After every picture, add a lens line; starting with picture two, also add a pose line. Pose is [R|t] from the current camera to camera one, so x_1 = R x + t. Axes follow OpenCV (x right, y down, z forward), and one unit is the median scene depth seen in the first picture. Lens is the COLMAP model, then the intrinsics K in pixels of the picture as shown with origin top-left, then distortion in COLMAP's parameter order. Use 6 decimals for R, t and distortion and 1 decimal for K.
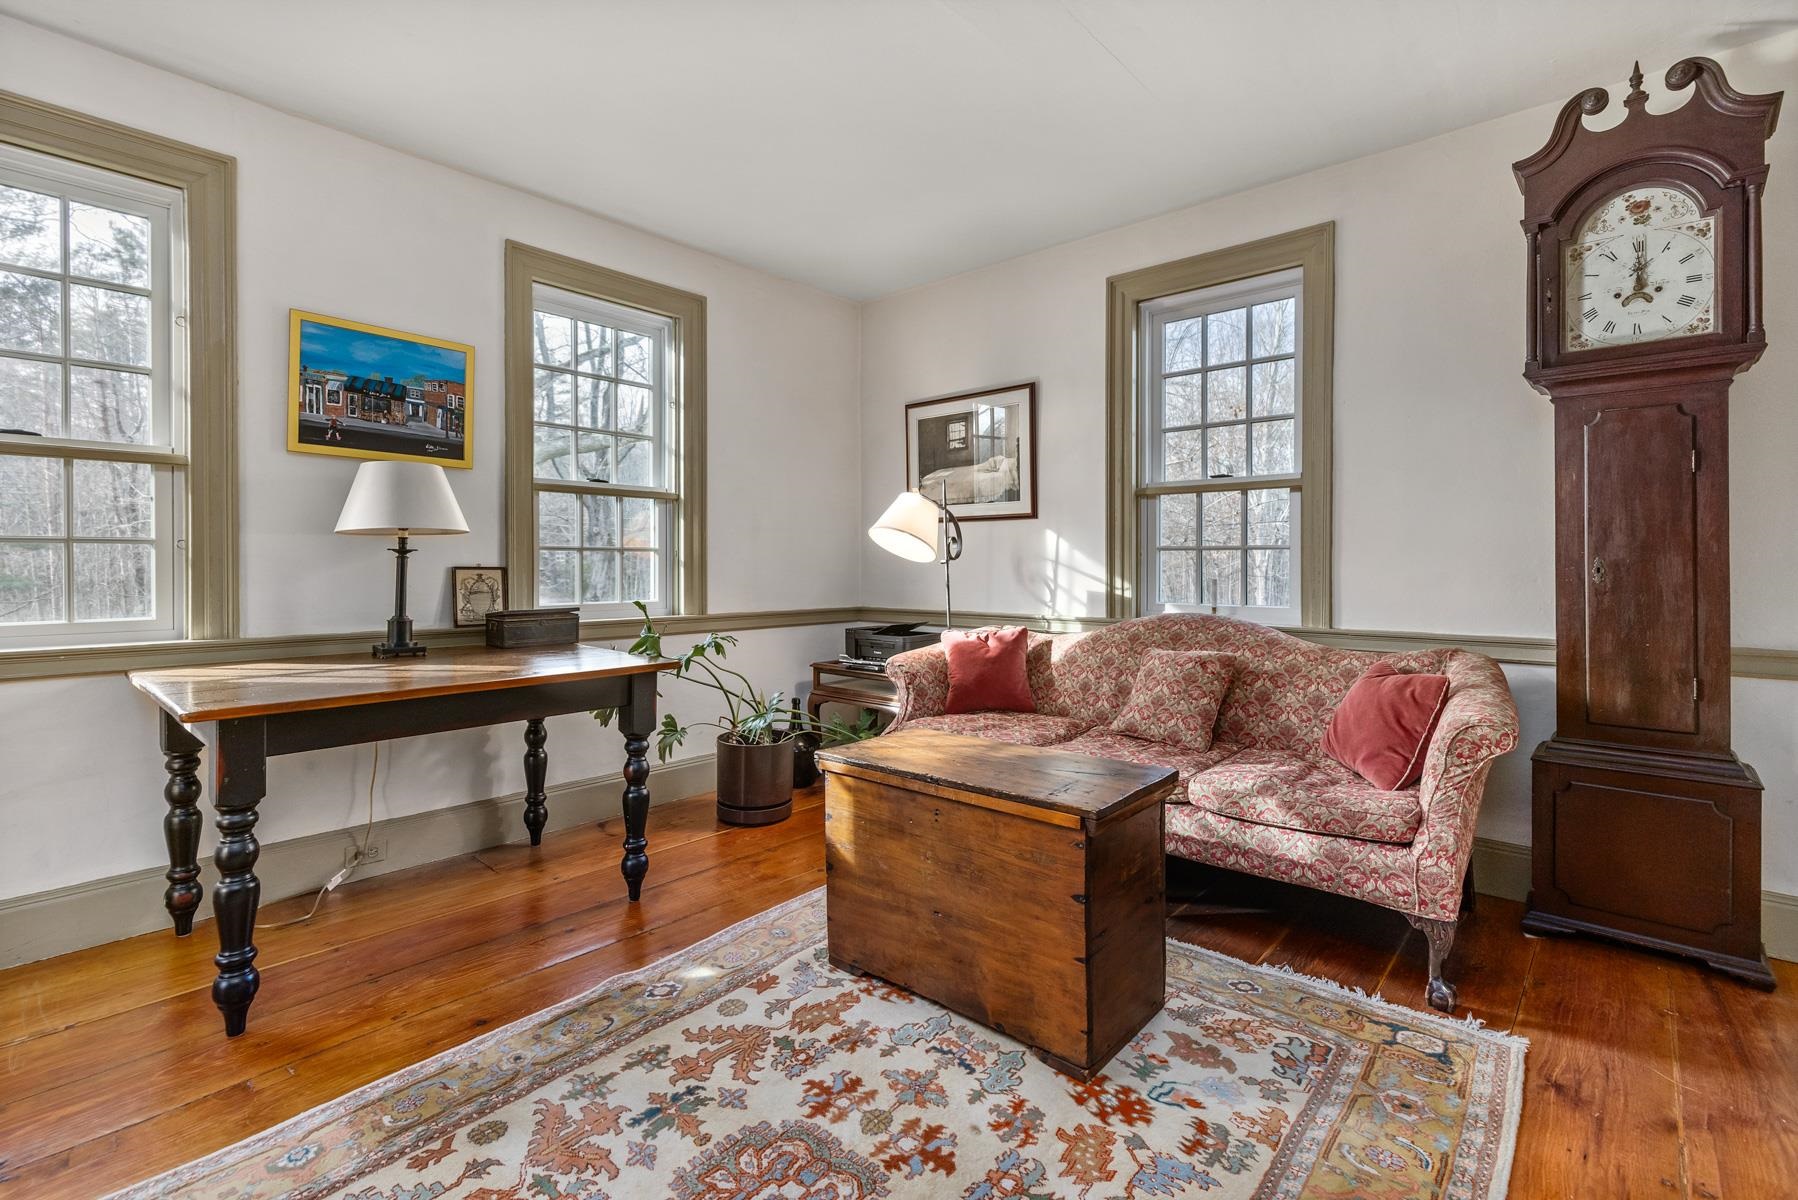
lens RADIAL K [[807.1, 0, 901.5], [0, 807.1, 568.8], [0, 0, 1]] dist [0.000328, -0.000037]
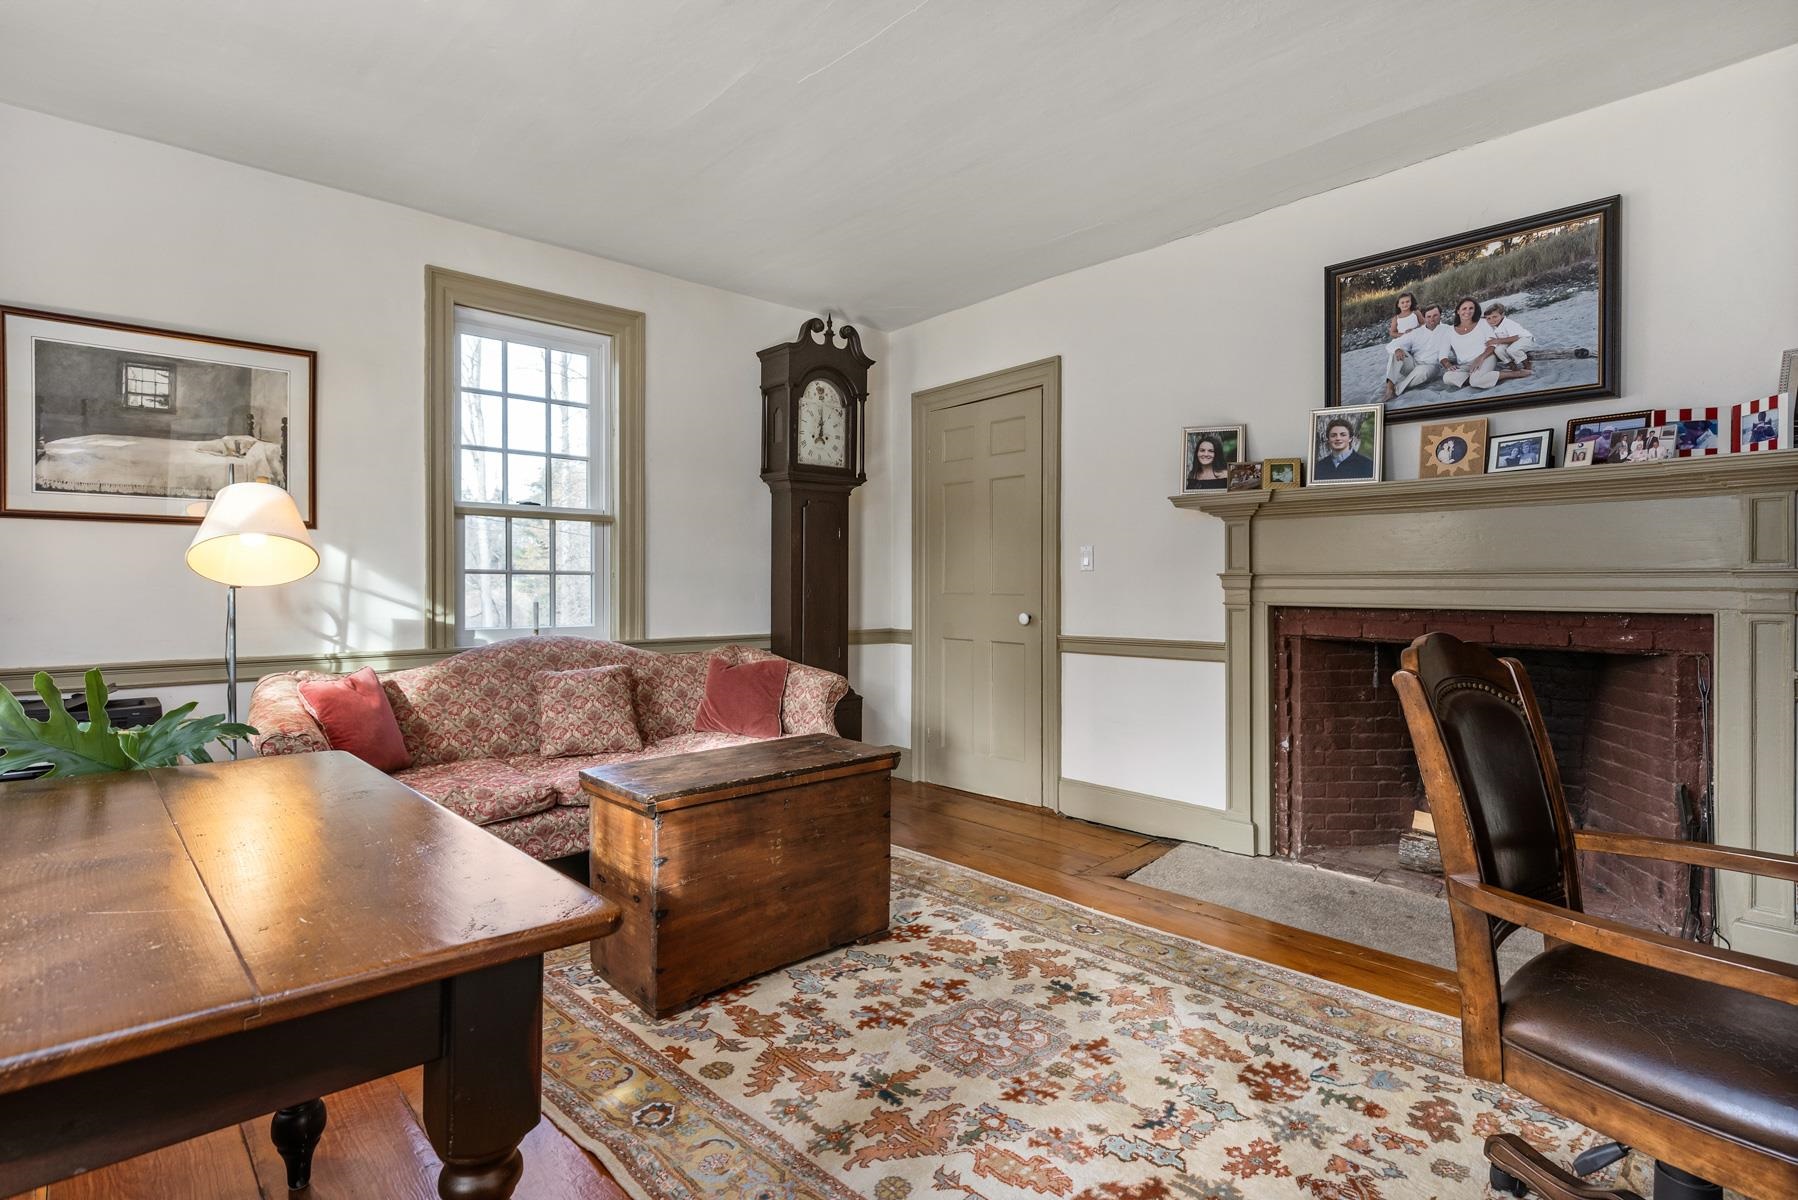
lens RADIAL K [[910.7, 0, 899.7], [0, 910.7, 590.0], [0, 0, 1]] dist [-0.000959, -0.000211]
pose [[0.102537, -0.004655, 0.994718, -1.178703], [0.005010, 0.999979, 0.004163, -0.008962], [-0.994717, 0.004556, 0.102558, 0.658833]]
